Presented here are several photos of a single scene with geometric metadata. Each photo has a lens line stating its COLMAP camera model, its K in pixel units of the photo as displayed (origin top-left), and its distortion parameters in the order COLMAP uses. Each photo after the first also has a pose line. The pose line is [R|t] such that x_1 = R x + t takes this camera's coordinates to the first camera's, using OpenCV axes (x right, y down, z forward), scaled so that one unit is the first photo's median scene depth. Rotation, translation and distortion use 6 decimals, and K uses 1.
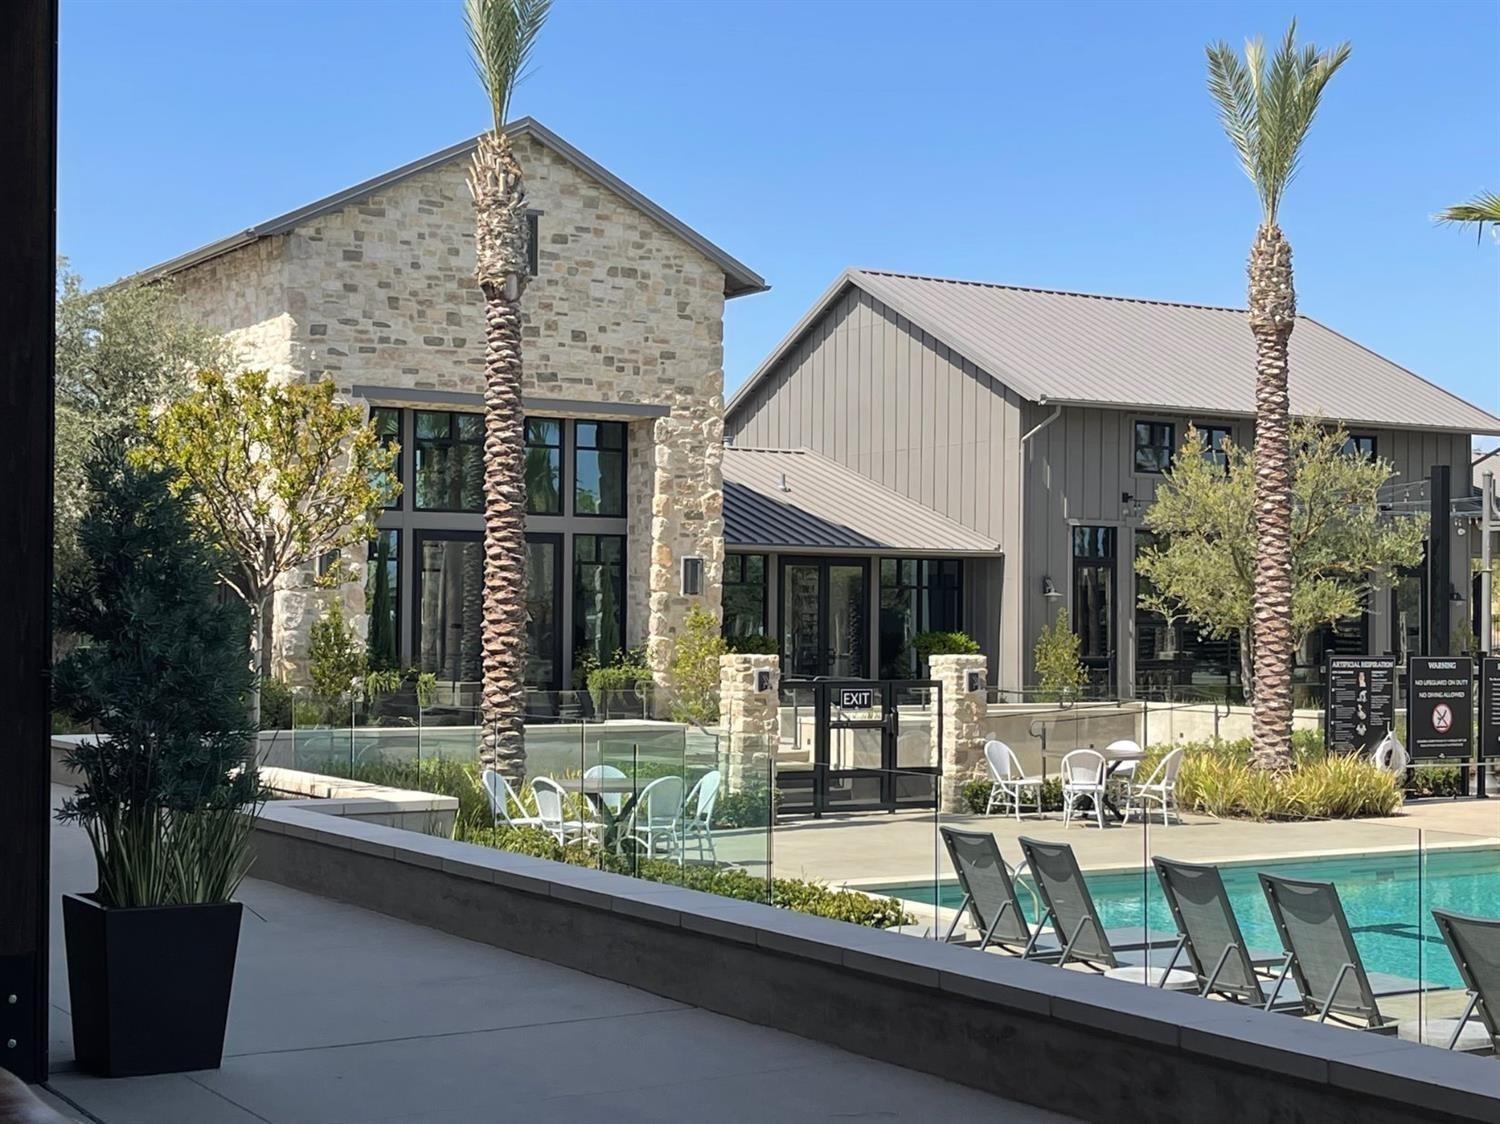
lens RADIAL K [[2227.4, 0, 818.3], [0, 2227.4, 563.9], [0, 0, 1]] dist [0.028911, 0.000000]
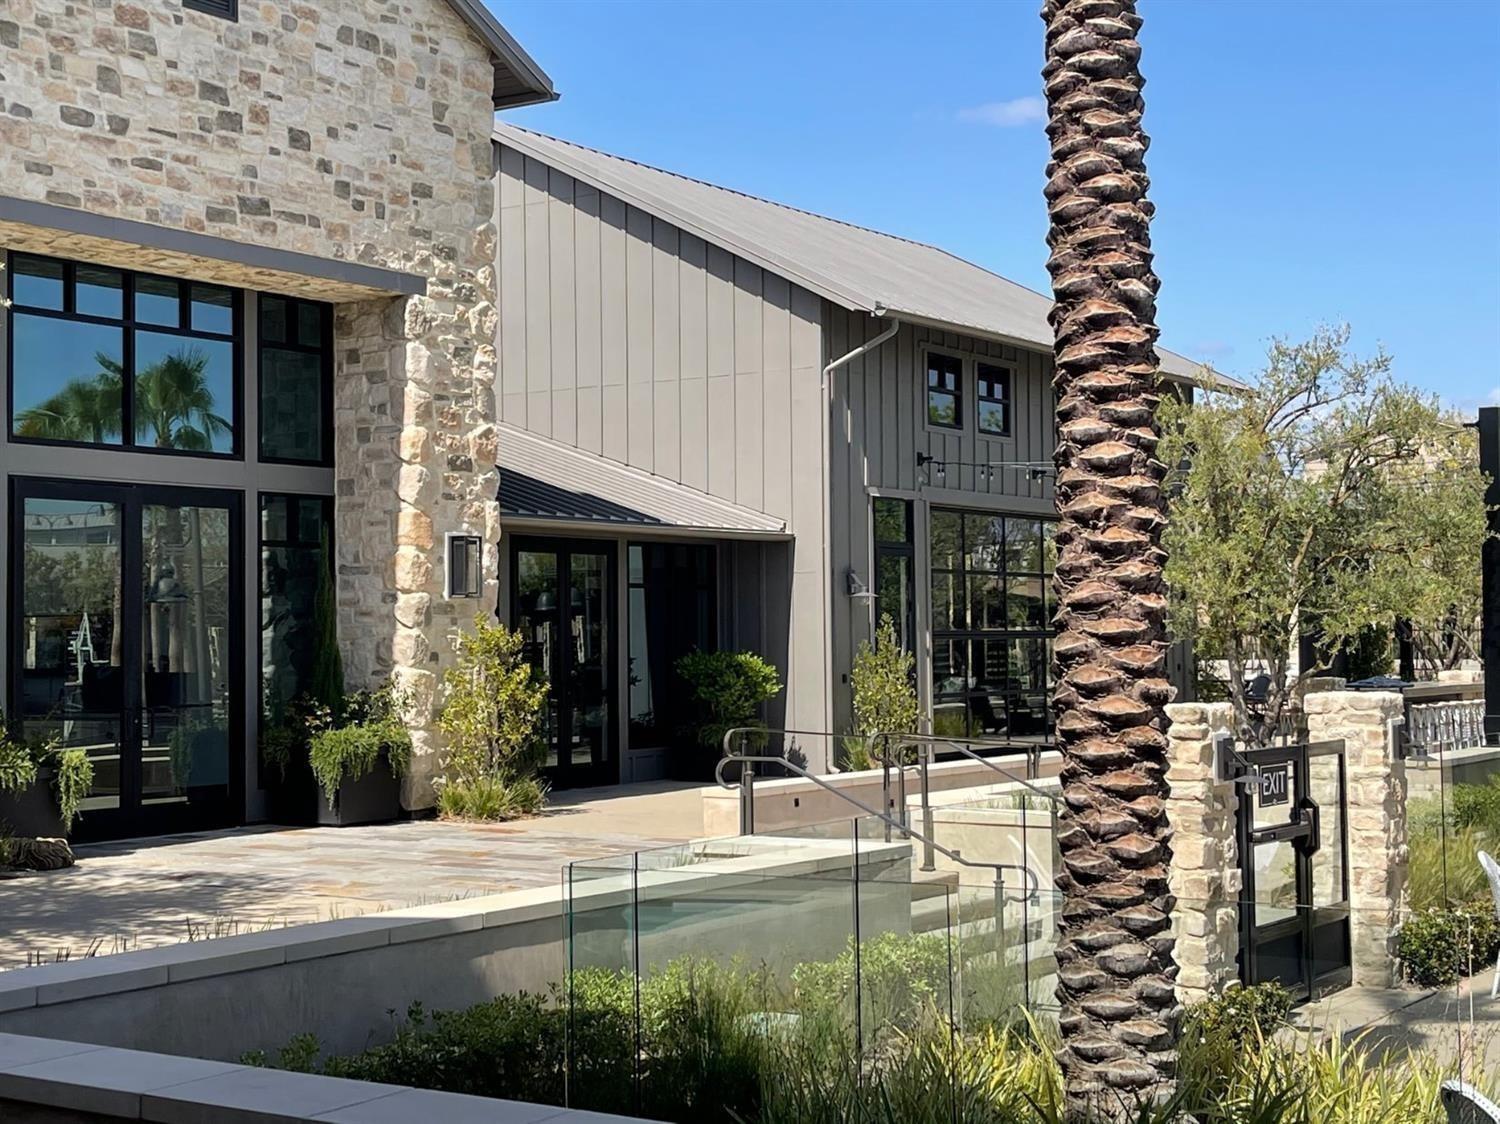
lens RADIAL K [[2227.4, 0, 741.6], [0, 2227.4, 560.5], [0, 0, 1]] dist [0.028911, 0.000000]
pose [[0.920607, -0.001235, 0.390487, -0.221146], [0.005227, 0.999944, -0.009163, 0.009933], [-0.390454, 0.010476, 0.920563, 0.428672]]
